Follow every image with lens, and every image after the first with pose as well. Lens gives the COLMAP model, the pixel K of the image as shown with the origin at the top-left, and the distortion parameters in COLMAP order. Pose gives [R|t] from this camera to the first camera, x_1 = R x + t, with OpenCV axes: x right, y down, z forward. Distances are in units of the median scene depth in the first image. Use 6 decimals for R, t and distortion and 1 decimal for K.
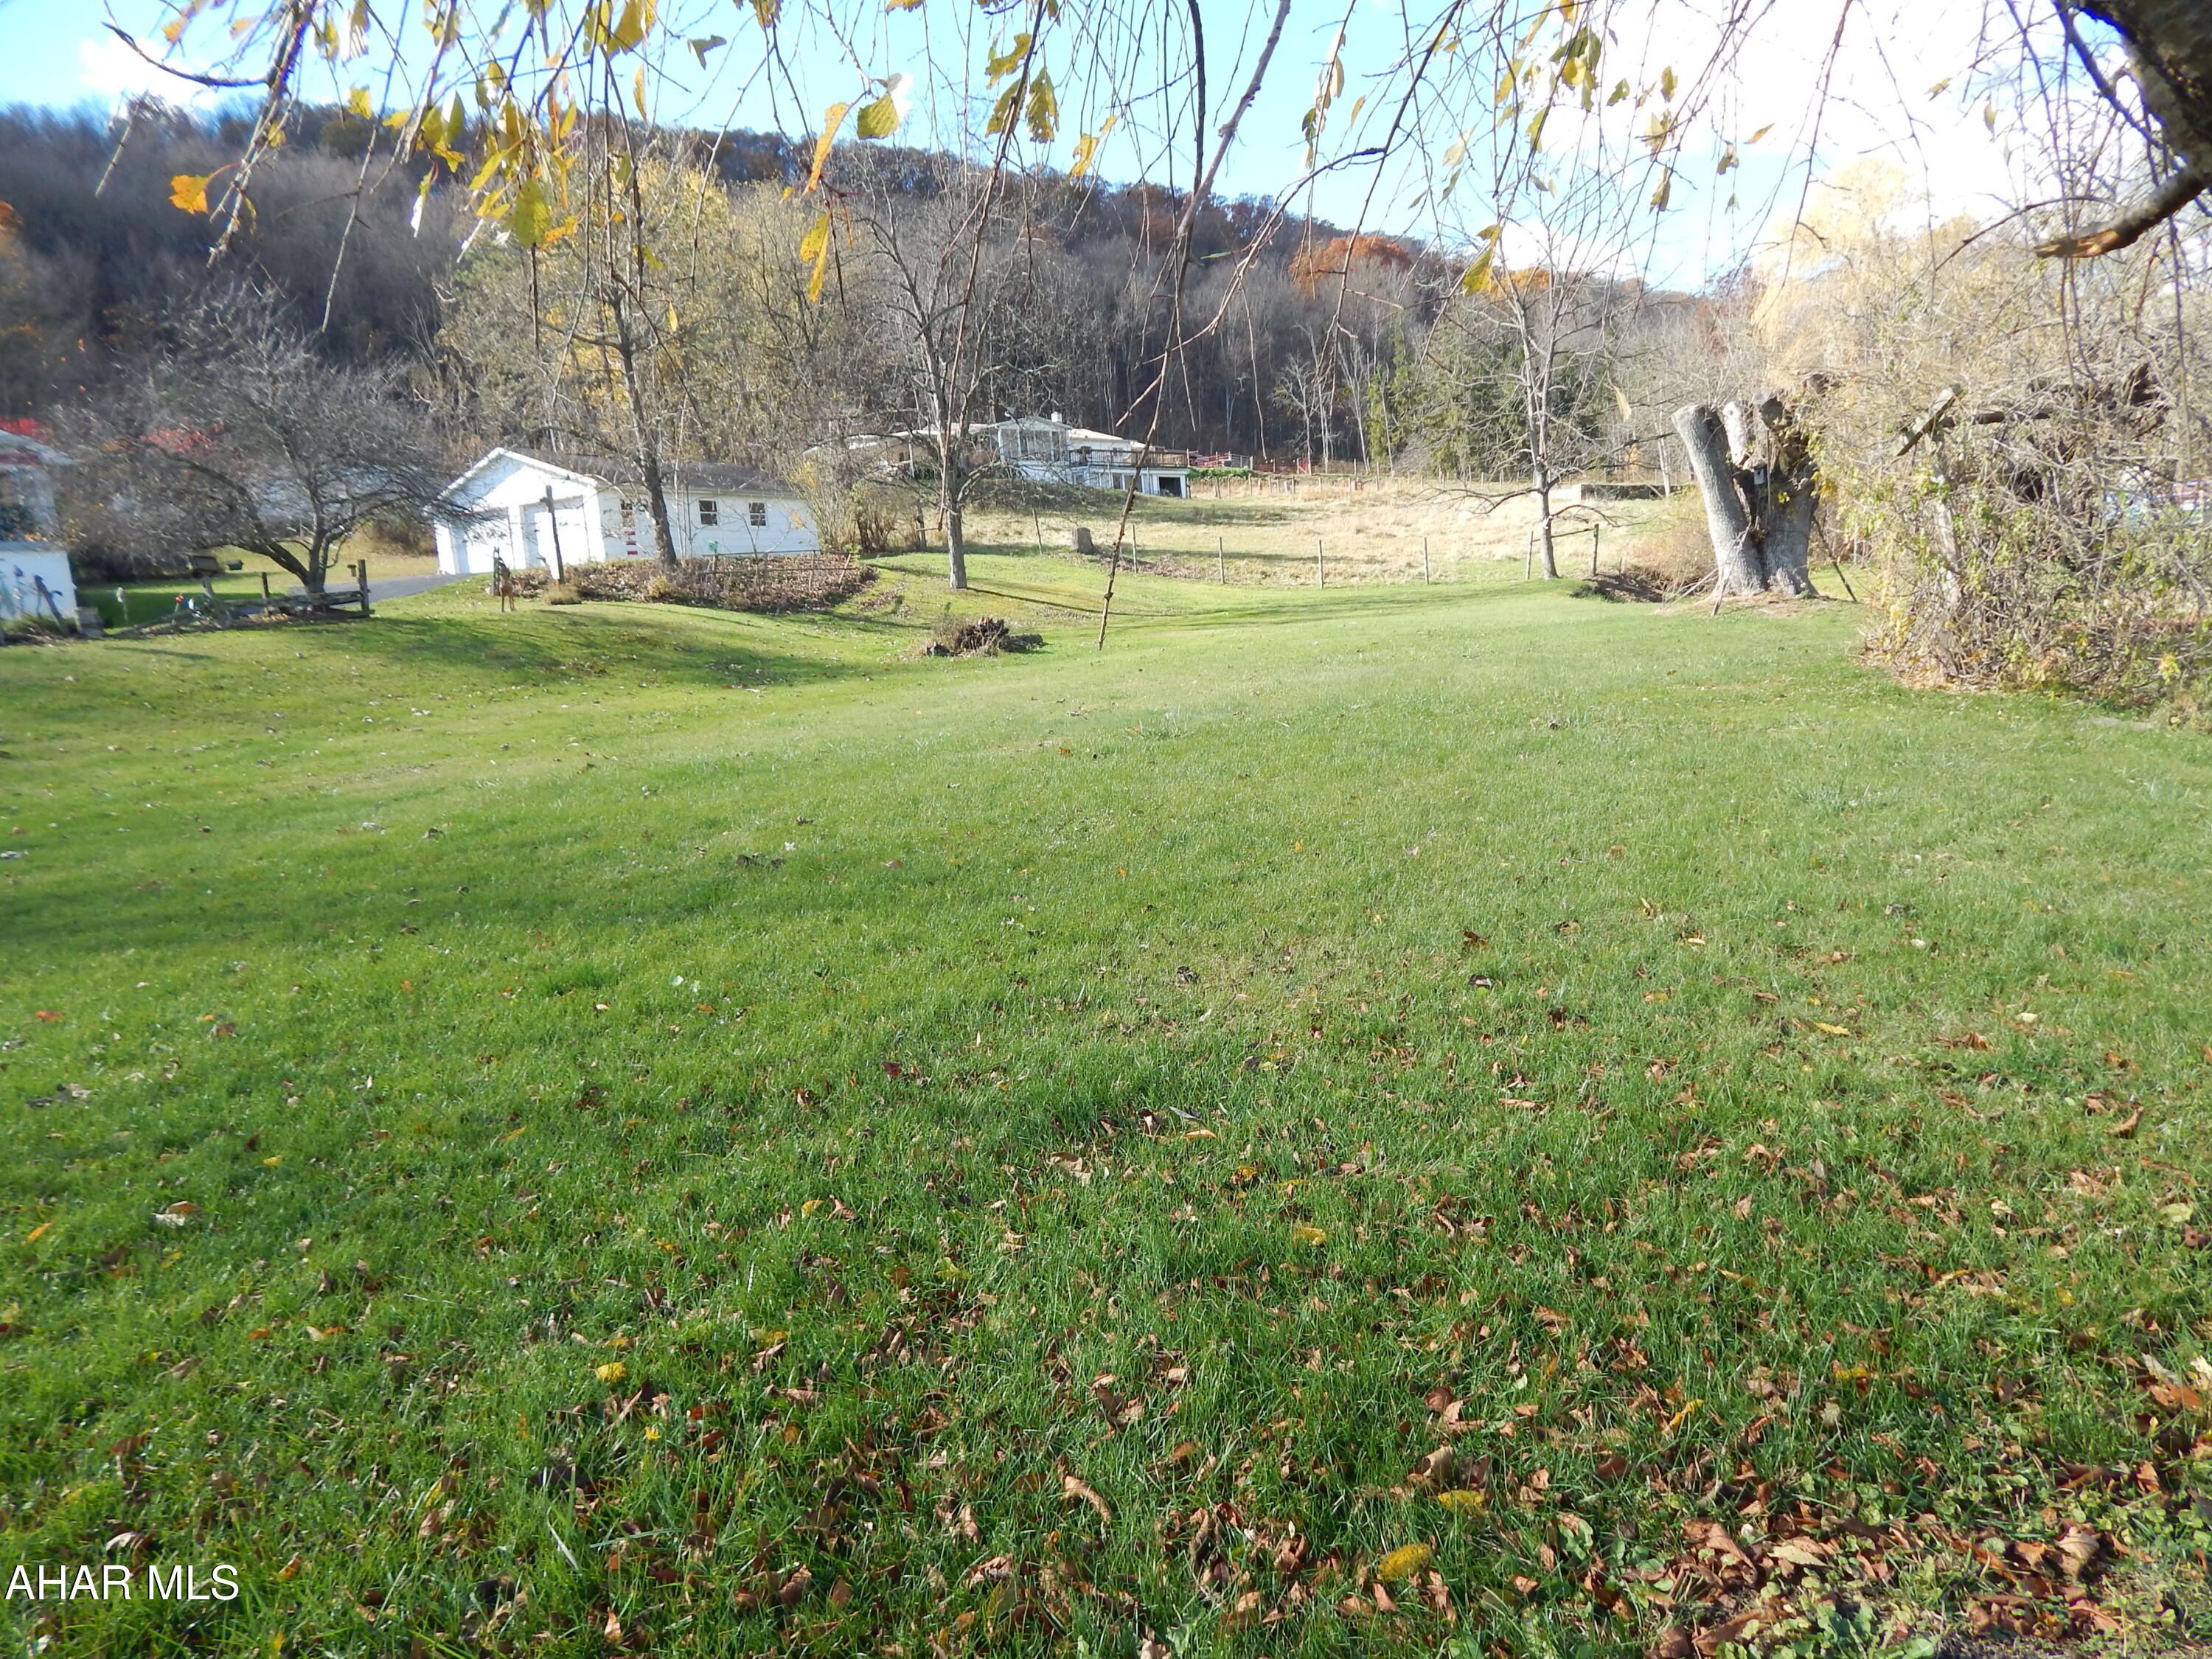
lens RADIAL K [[1441.7, 0, 1109.7], [0, 1441.7, 824.1], [0, 0, 1]] dist [-0.002847, -0.007081]
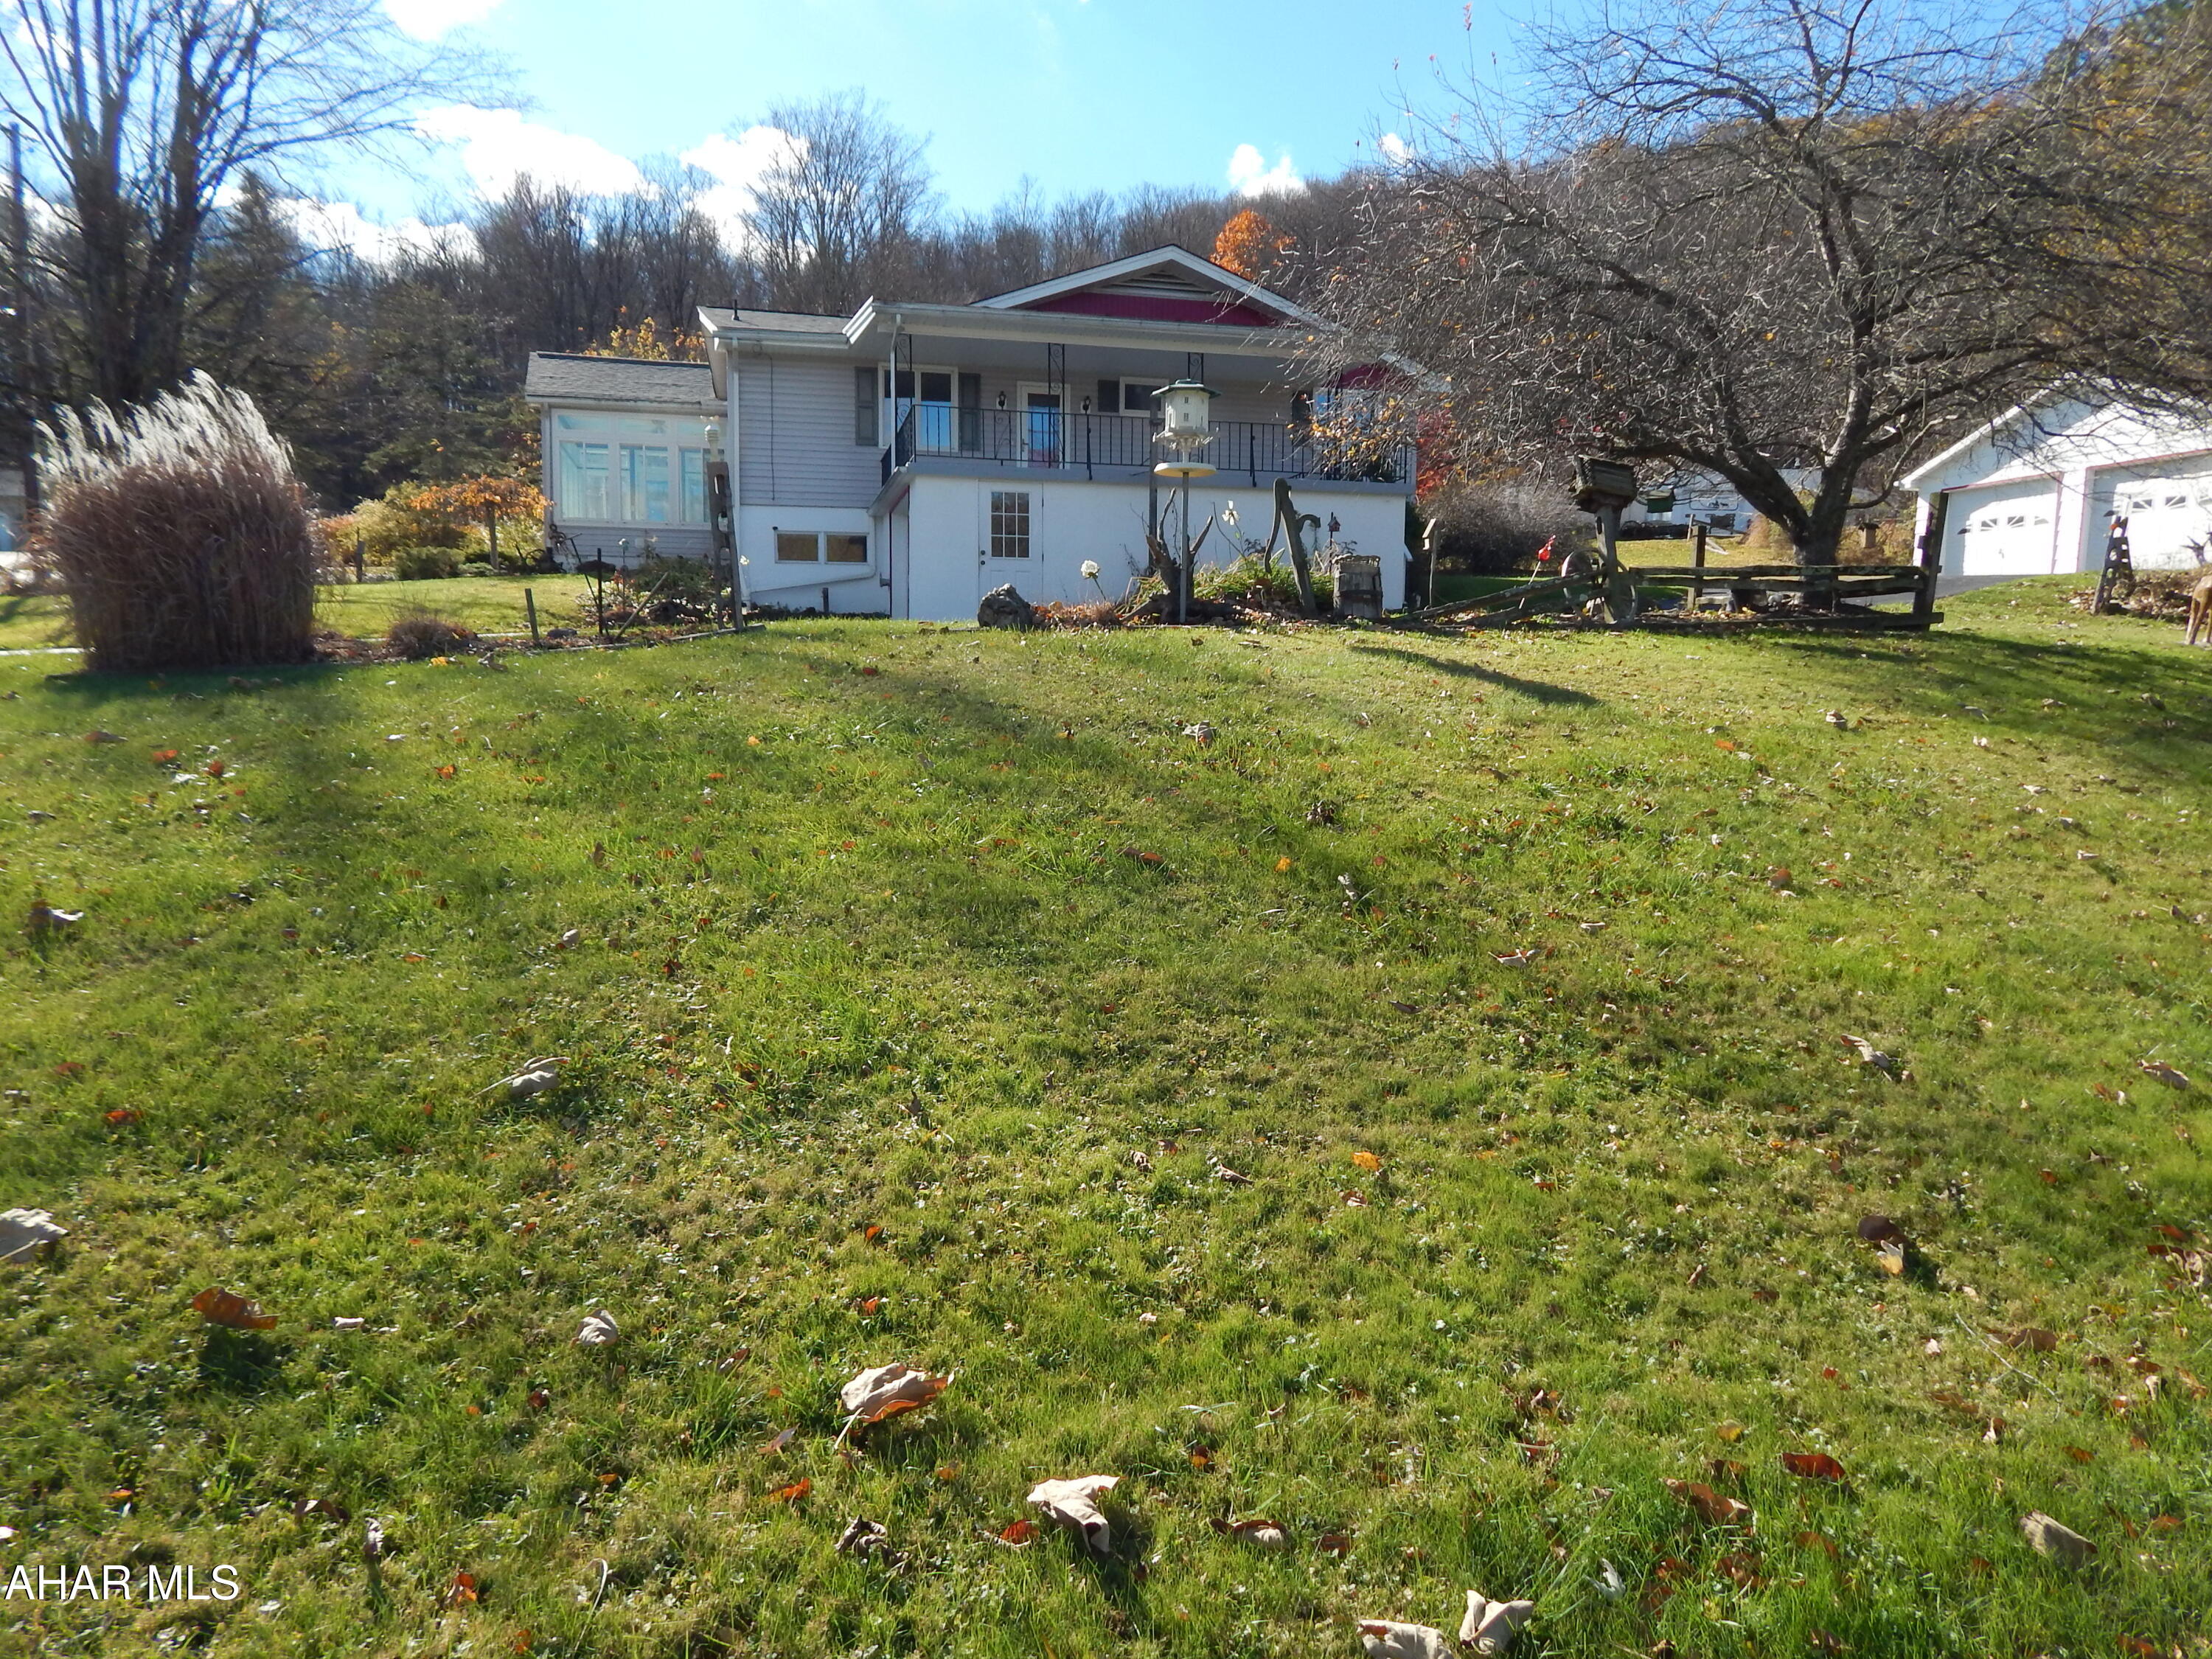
lens RADIAL K [[1441.7, 0, 1109.7], [0, 1441.7, 824.1], [0, 0, 1]] dist [-0.002847, -0.007081]
pose [[0.651502, 0.167754, -0.739867, -1.467597], [-0.185143, 0.980916, 0.059377, -0.286082], [0.735709, 0.098297, 0.670127, 2.294225]]
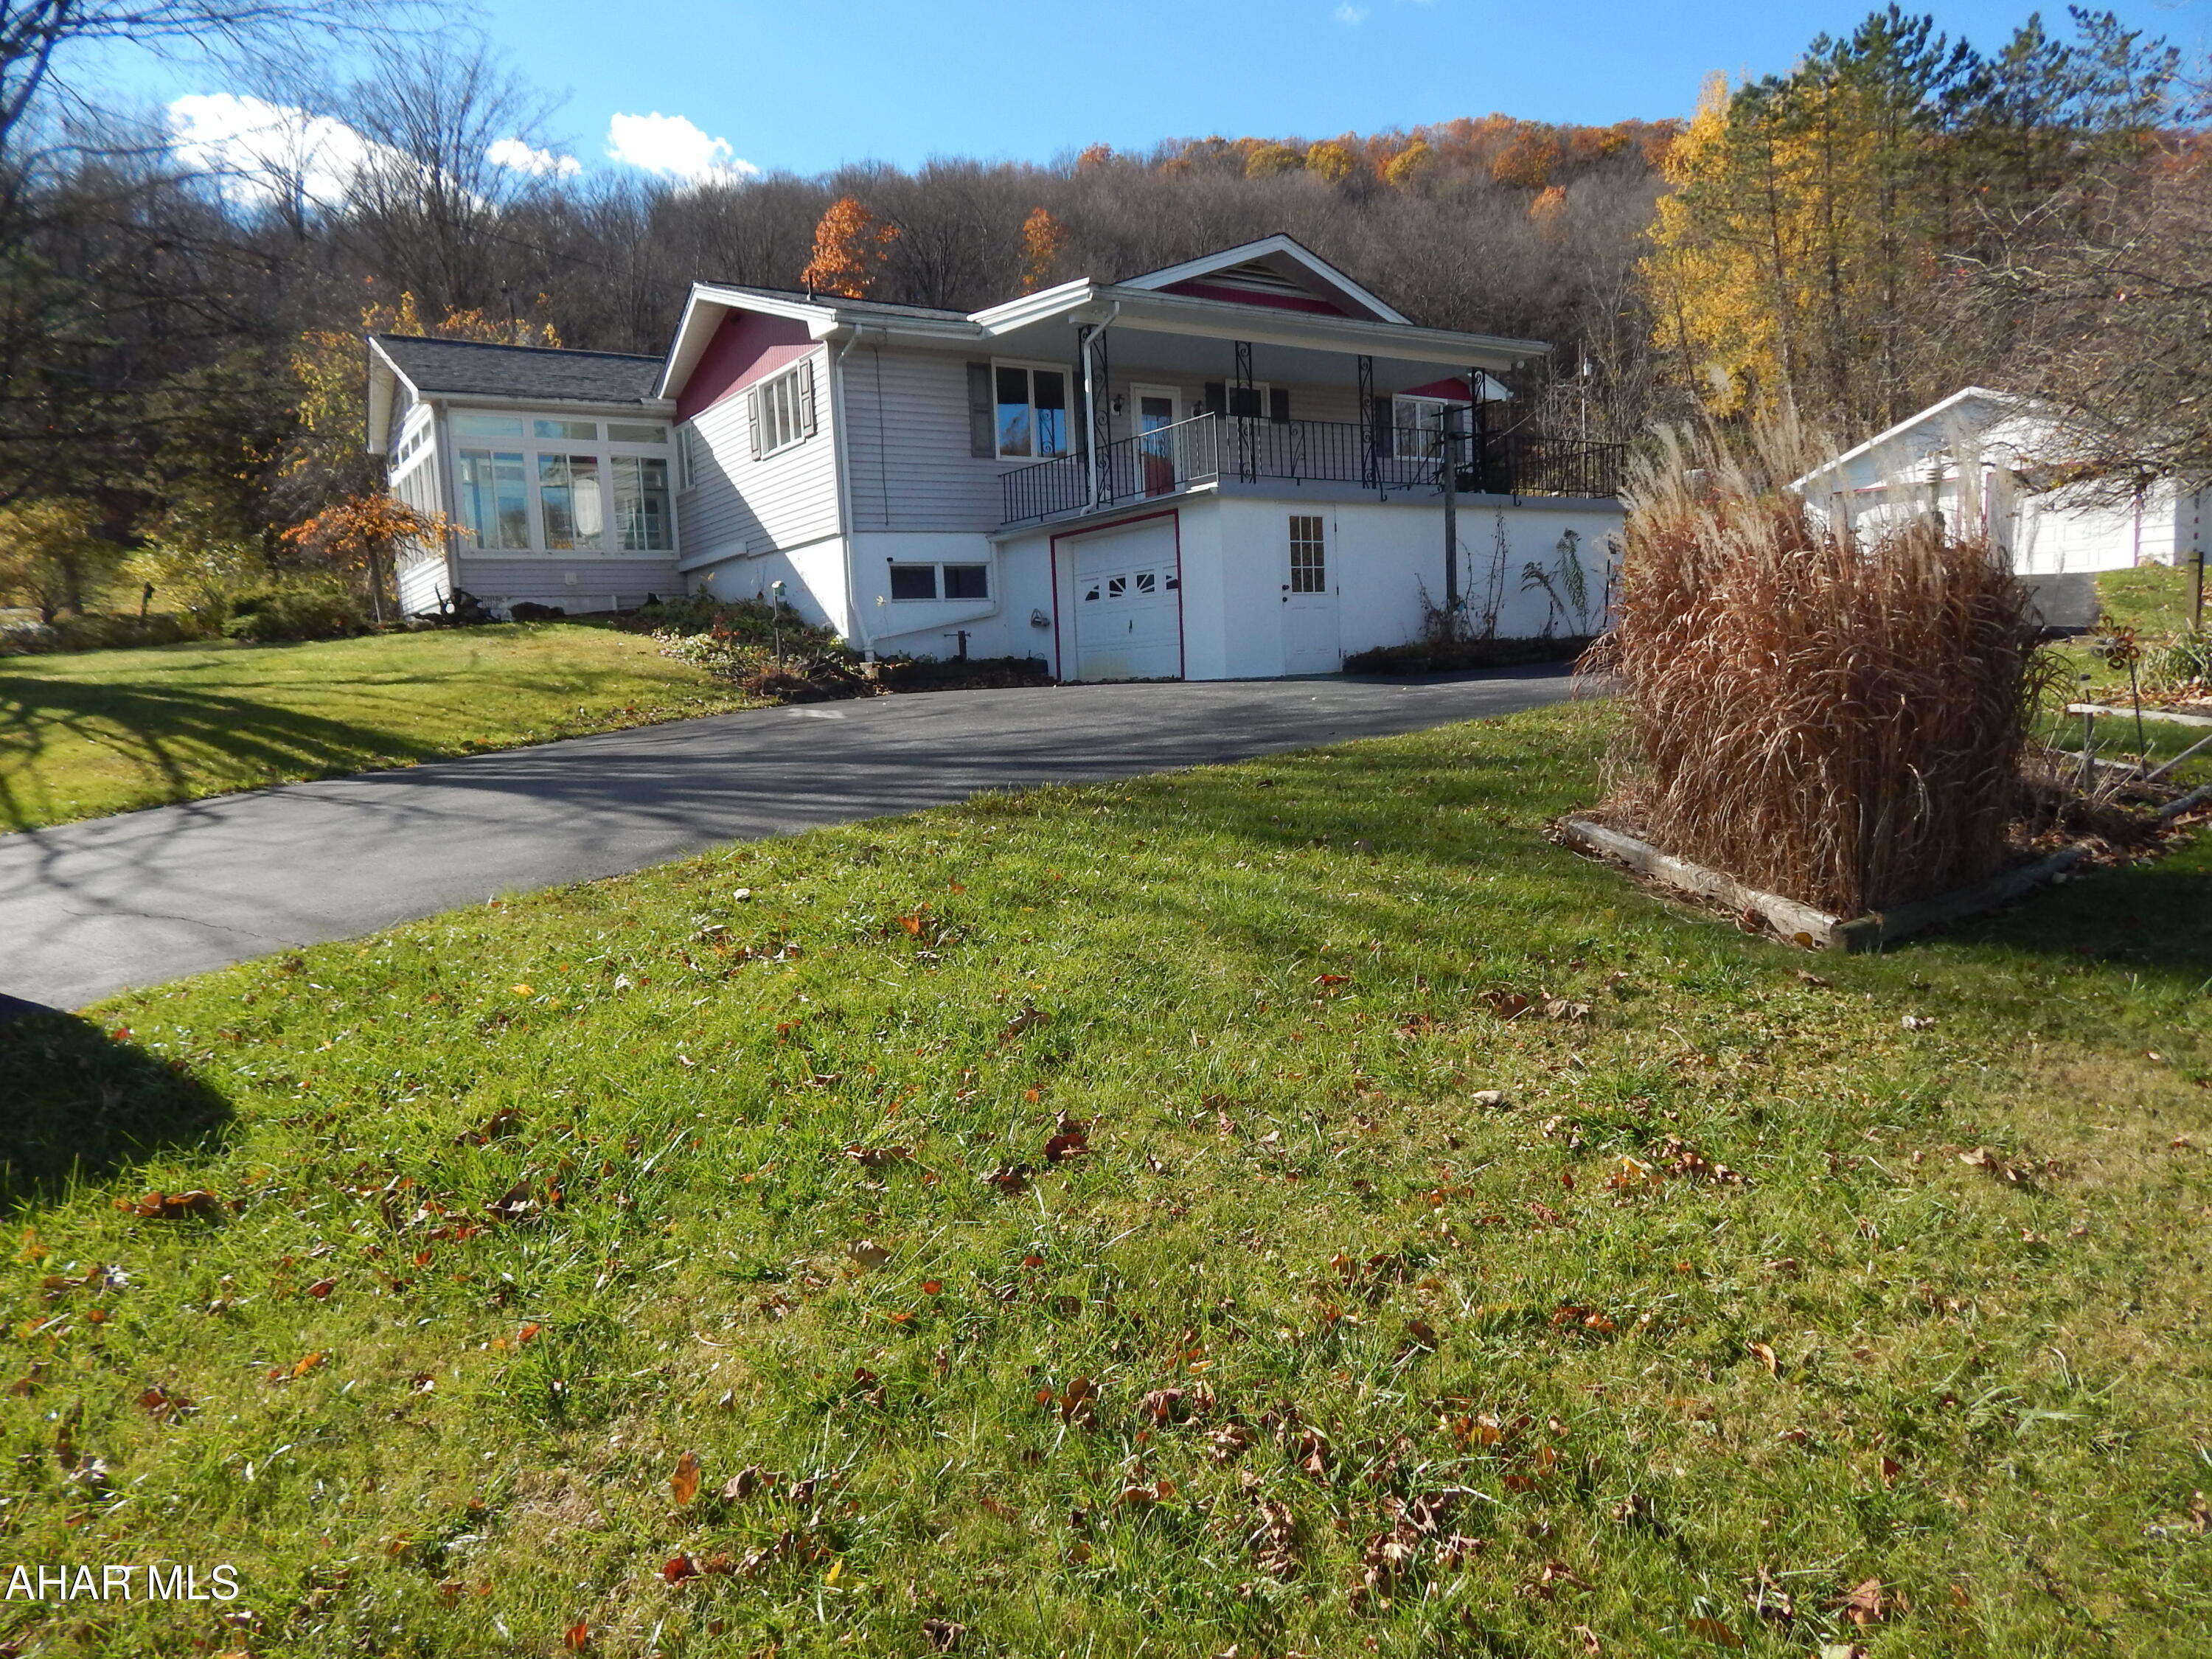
lens RADIAL K [[1451.2, 0, 1100.1], [0, 1451.2, 828.4], [0, 0, 1]] dist [-0.007481, 0.000111]
pose [[0.872003, 0.103059, -0.478528, -2.934234], [-0.110032, 0.993836, 0.013532, -0.189305], [0.476973, 0.040854, 0.877968, 1.672392]]
